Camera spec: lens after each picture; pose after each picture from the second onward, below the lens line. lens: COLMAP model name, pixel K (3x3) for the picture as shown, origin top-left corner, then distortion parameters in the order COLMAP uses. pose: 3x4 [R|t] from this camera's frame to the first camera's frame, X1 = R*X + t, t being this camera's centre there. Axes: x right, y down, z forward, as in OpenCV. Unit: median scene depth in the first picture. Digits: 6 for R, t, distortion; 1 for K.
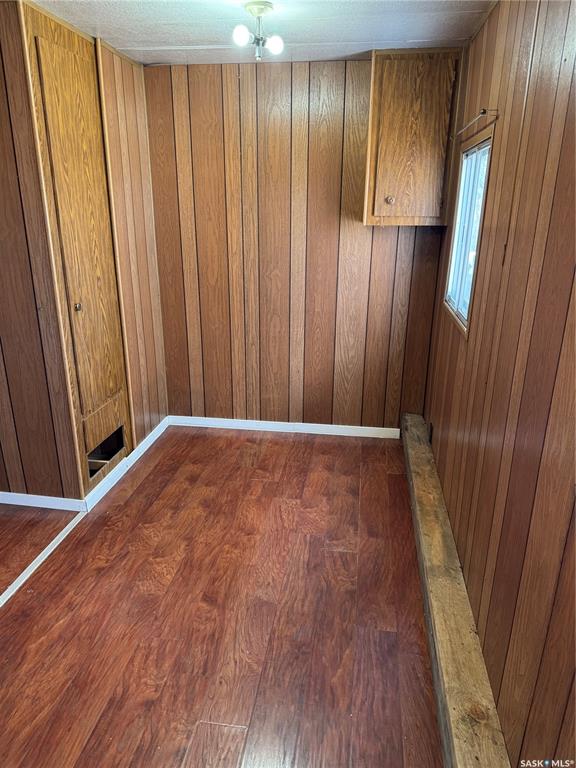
lens RADIAL K [[542.0, 0, 290.9], [0, 542.0, 383.9], [0, 0, 1]] dist [0.047464, -0.061771]
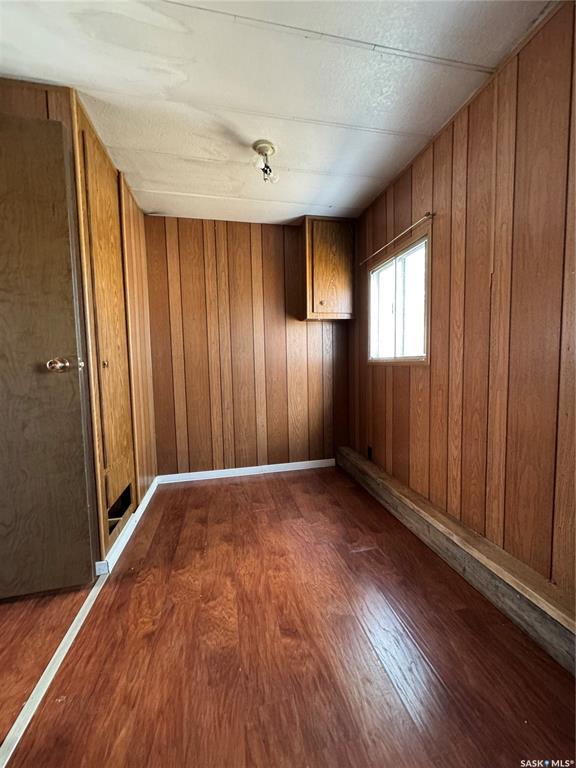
lens RADIAL K [[307.9, 0, 289.3], [0, 307.9, 381.5], [0, 0, 1]] dist [-0.003437, 0.002874]
pose [[0.937081, -0.051019, 0.345363, -0.234133], [0.140097, 0.961071, -0.238151, 0.079889], [-0.319768, 0.271551, 0.907749, 0.302691]]
